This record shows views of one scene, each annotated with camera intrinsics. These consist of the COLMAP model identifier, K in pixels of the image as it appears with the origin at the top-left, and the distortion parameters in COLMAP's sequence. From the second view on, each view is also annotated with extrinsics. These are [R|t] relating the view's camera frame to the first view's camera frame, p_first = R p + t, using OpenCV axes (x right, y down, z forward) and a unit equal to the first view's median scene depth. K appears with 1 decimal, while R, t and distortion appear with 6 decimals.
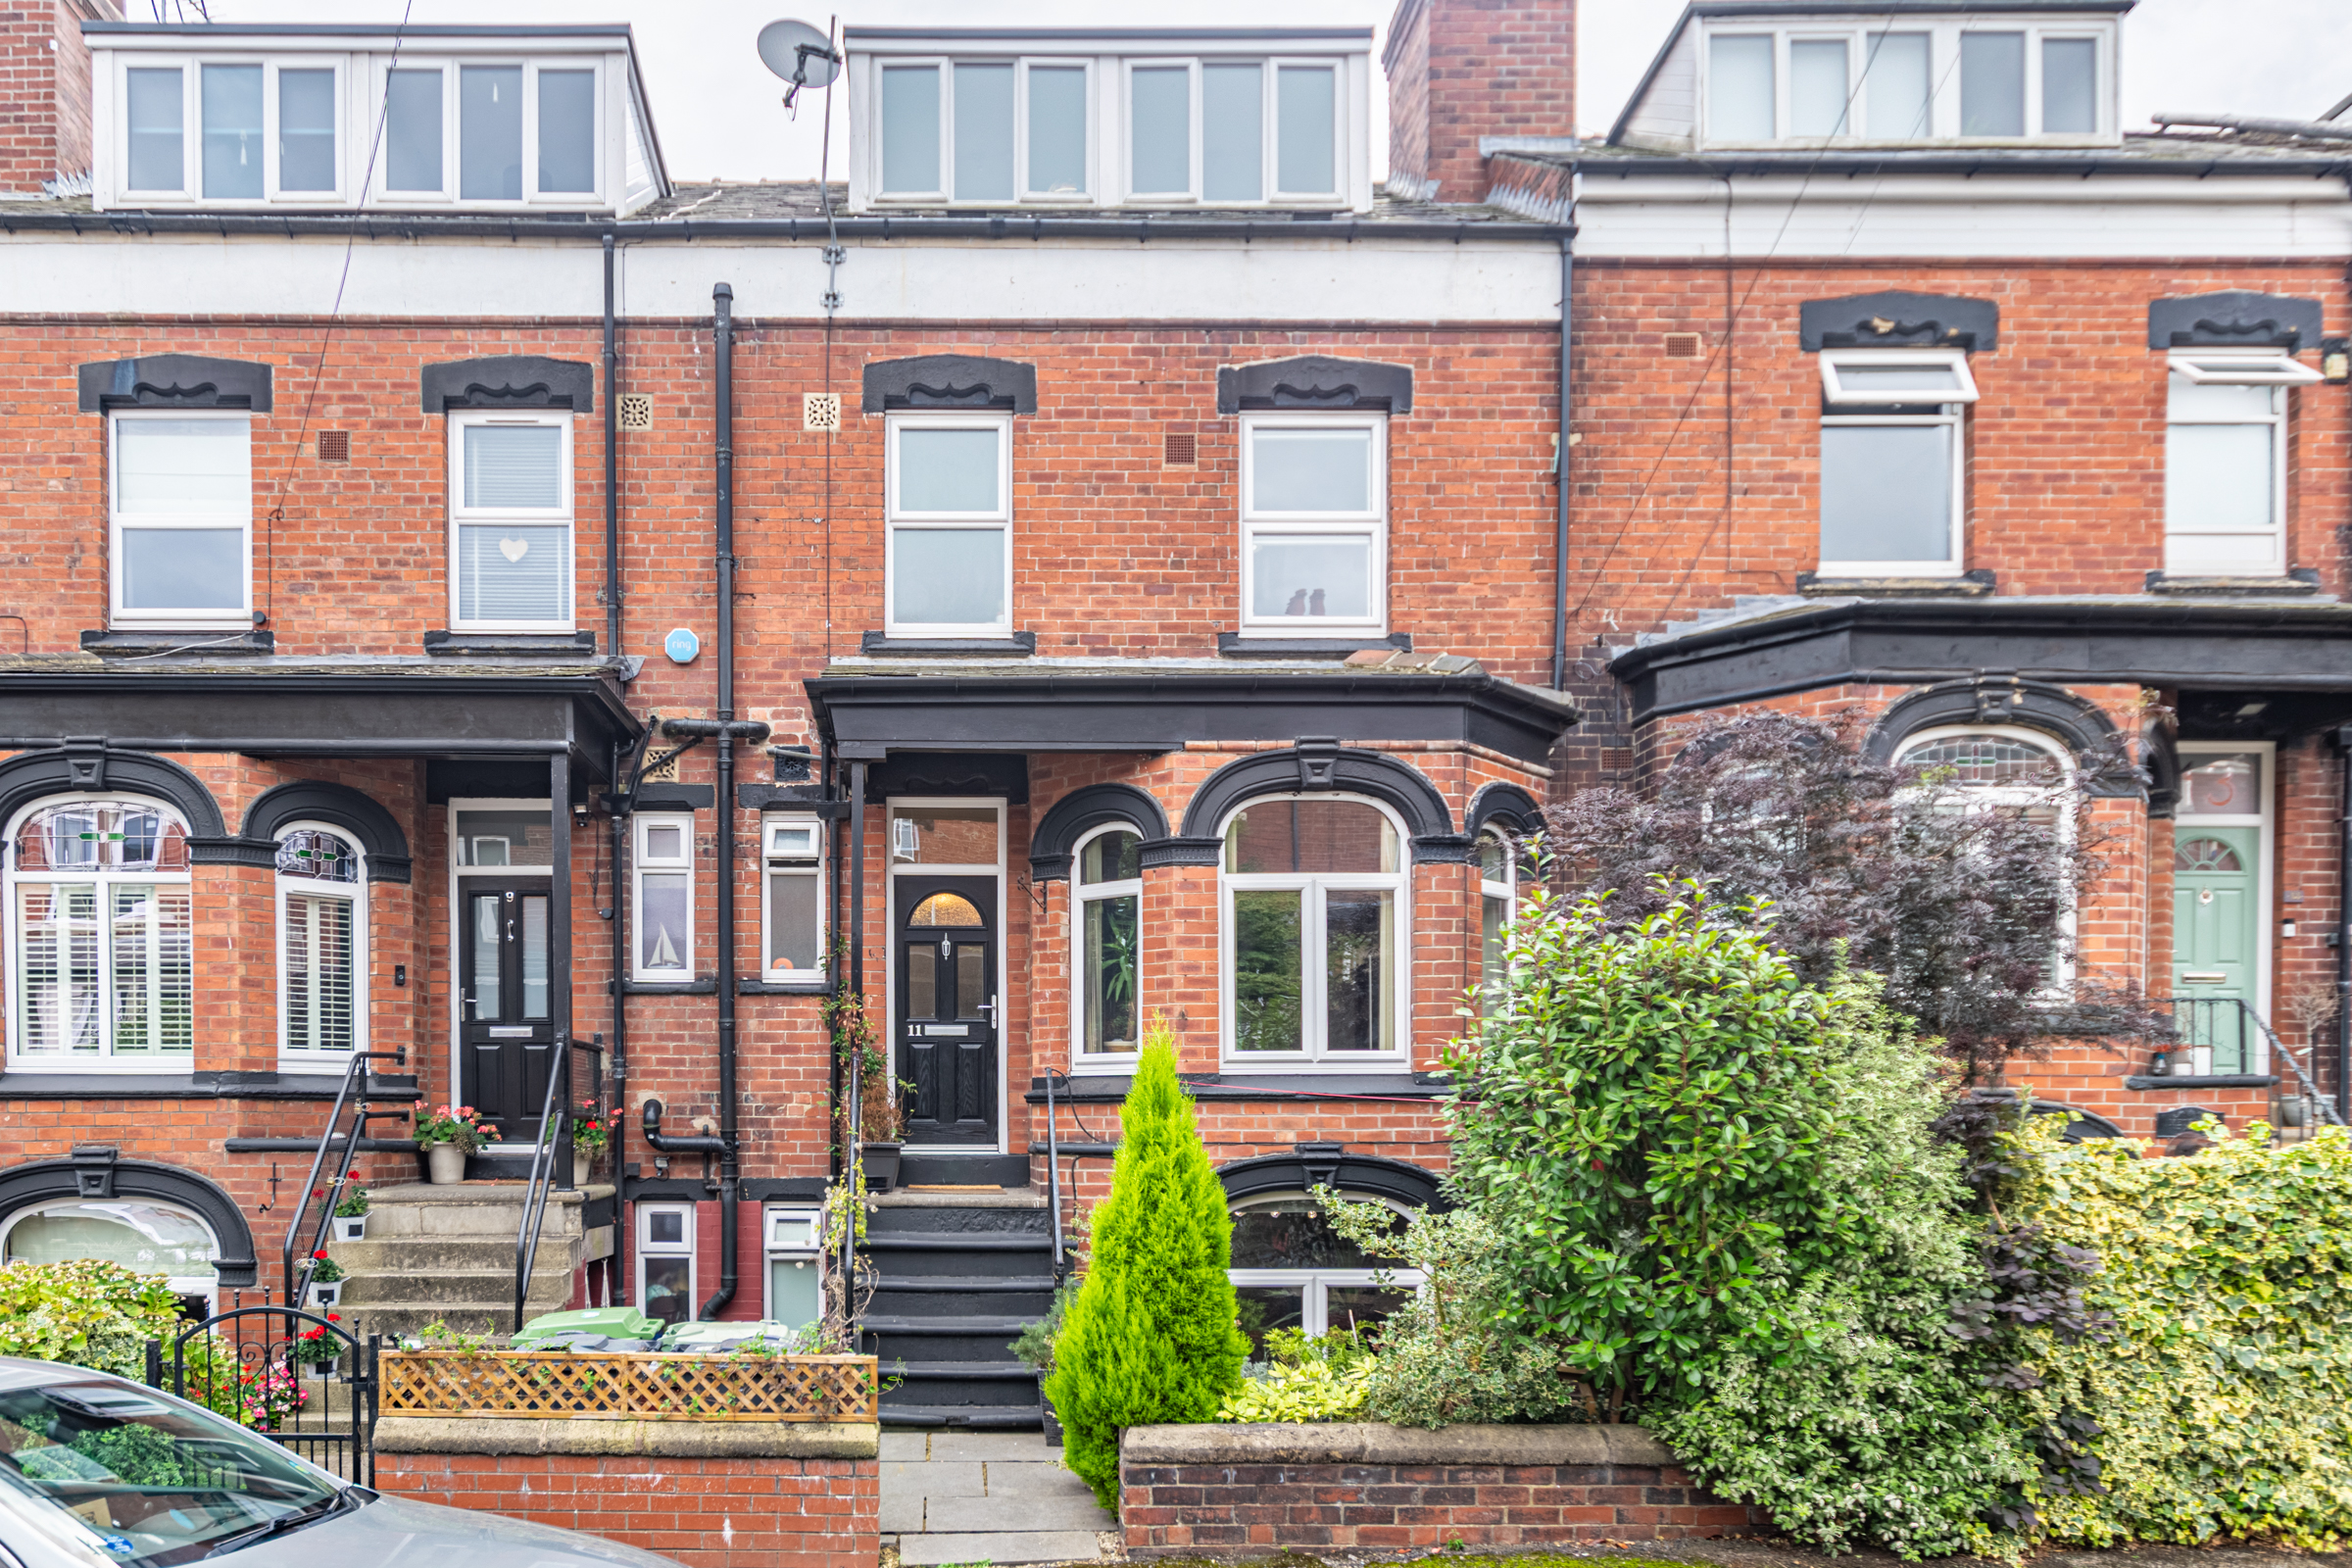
lens RADIAL K [[1788.4, 0, 1175.7], [0, 1788.4, 853.9], [0, 0, 1]] dist [-0.005012, 0.005177]
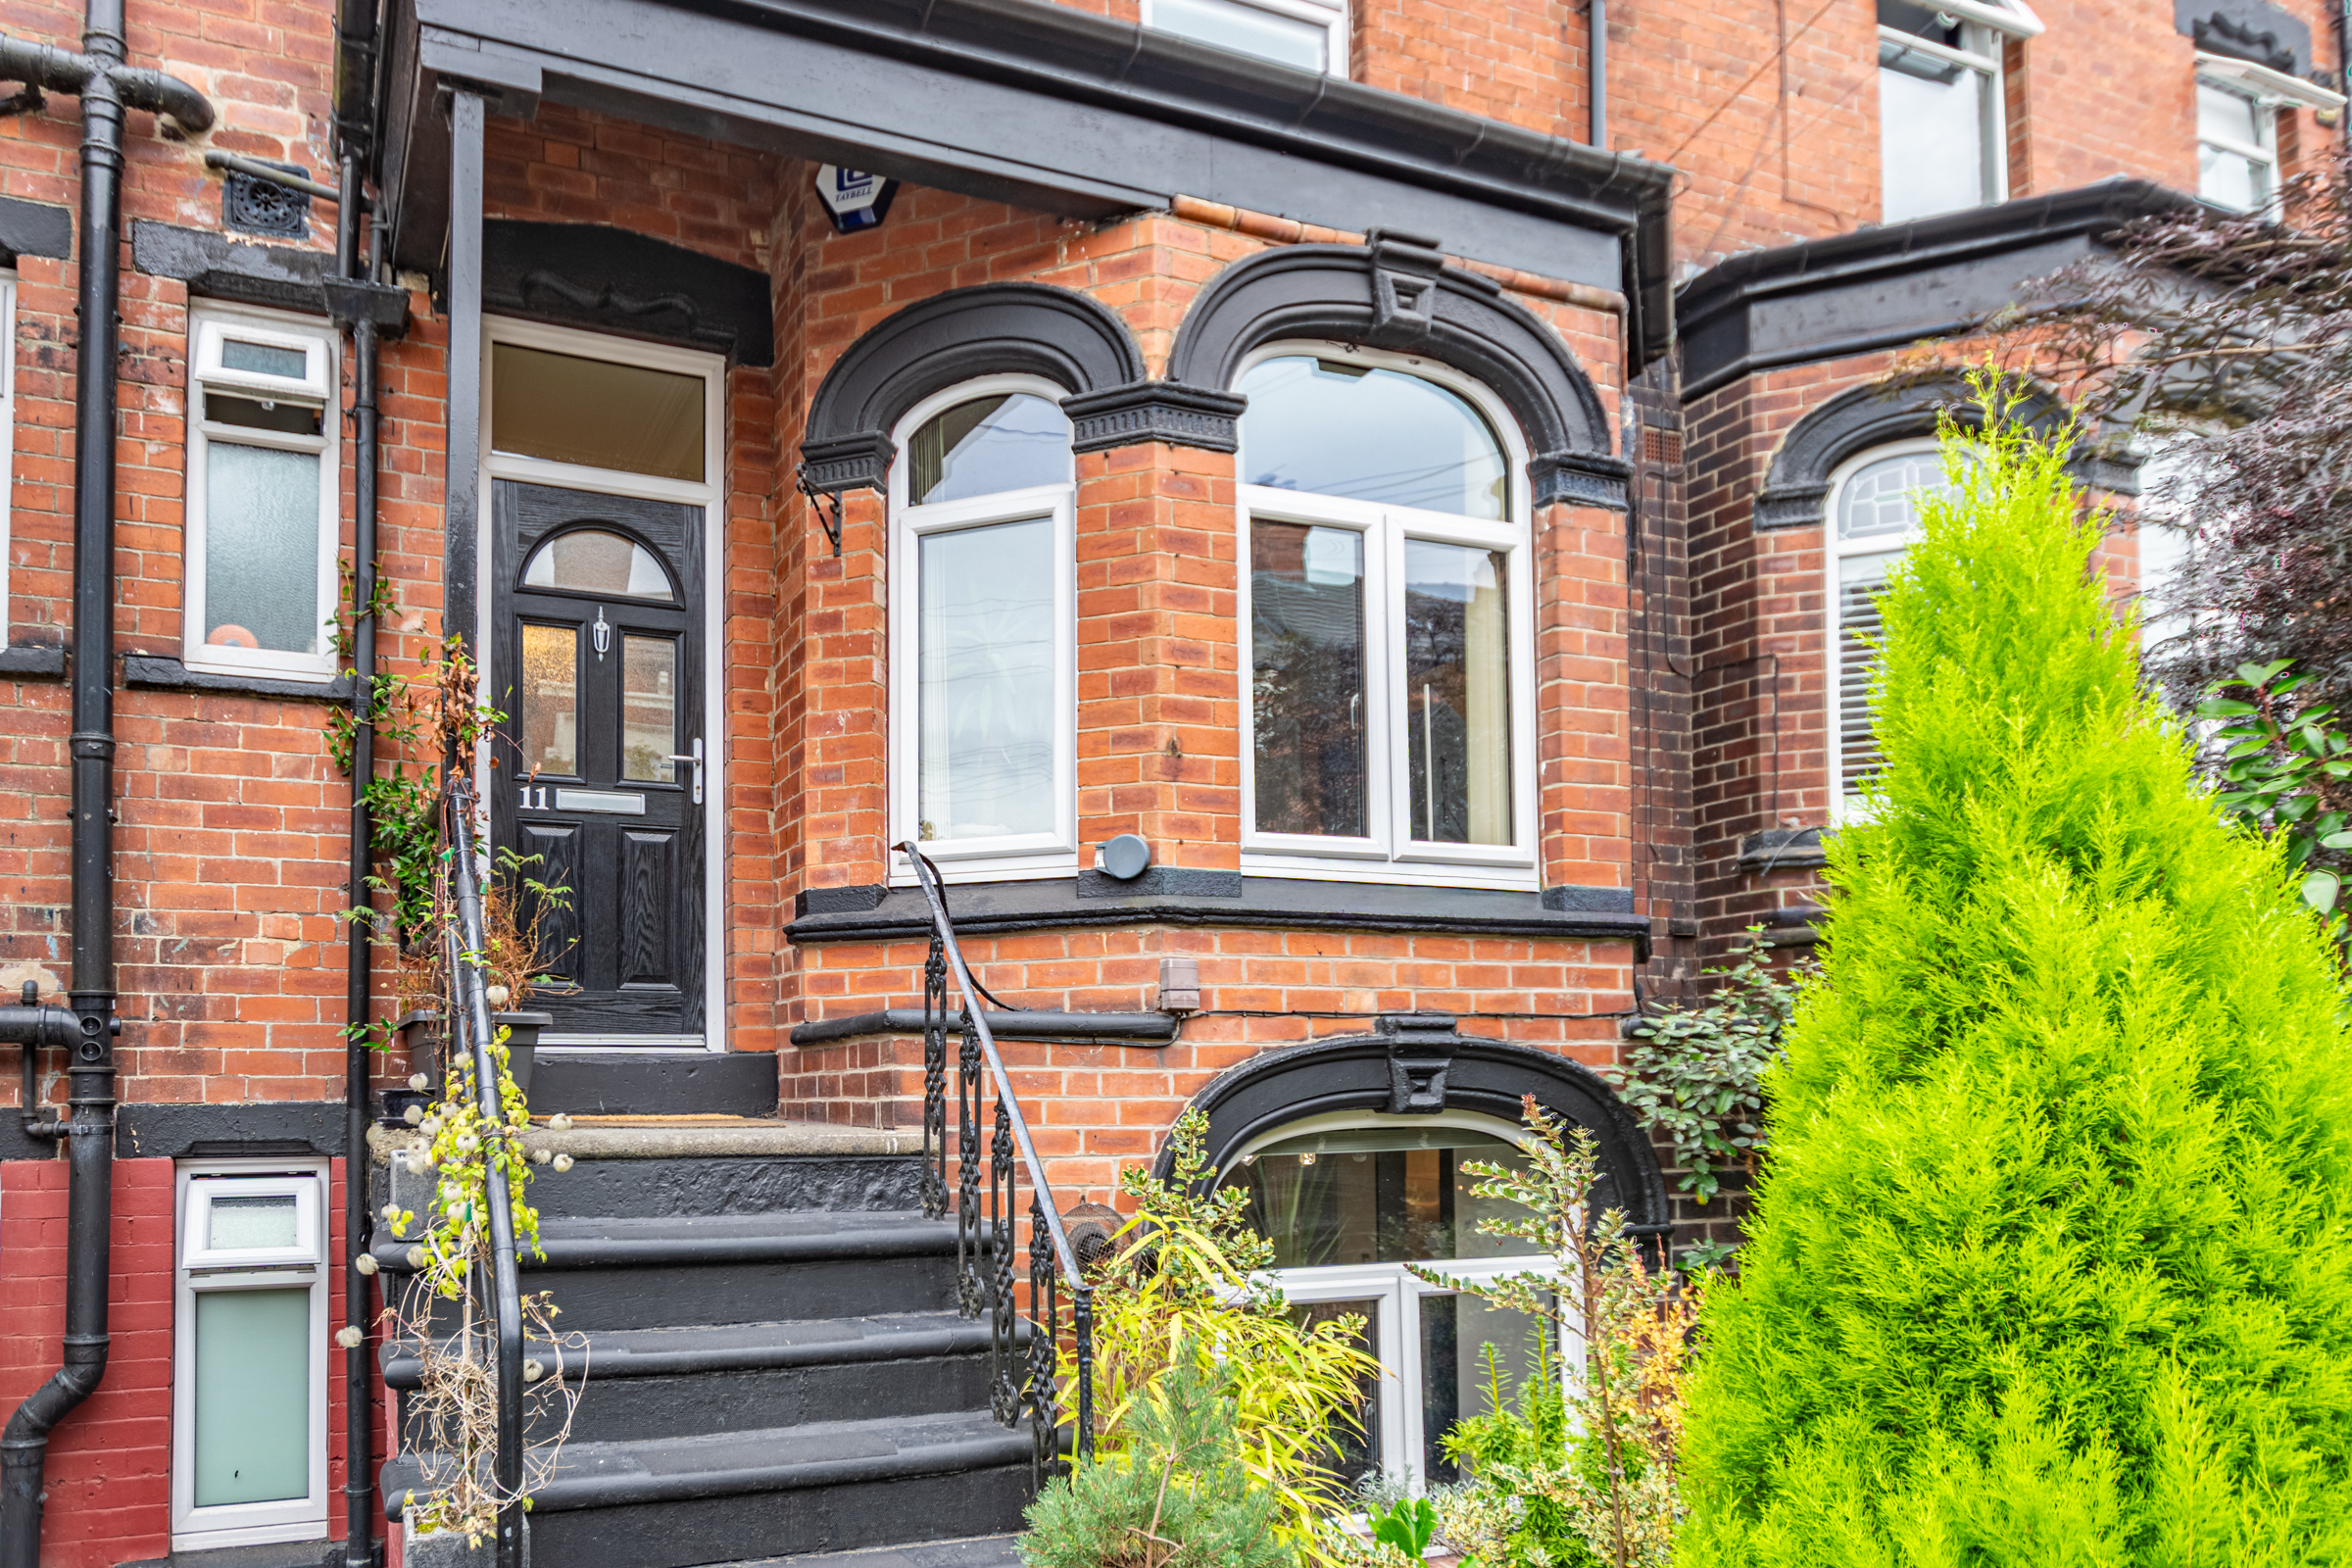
lens RADIAL K [[1788.4, 0, 1175.7], [0, 1788.4, 853.9], [0, 0, 1]] dist [-0.005012, 0.005177]
pose [[0.953208, 0.026346, 0.301164, -0.131550], [-0.033303, 0.999283, 0.017990, 0.103940], [-0.300474, -0.027178, 0.953403, 0.512136]]
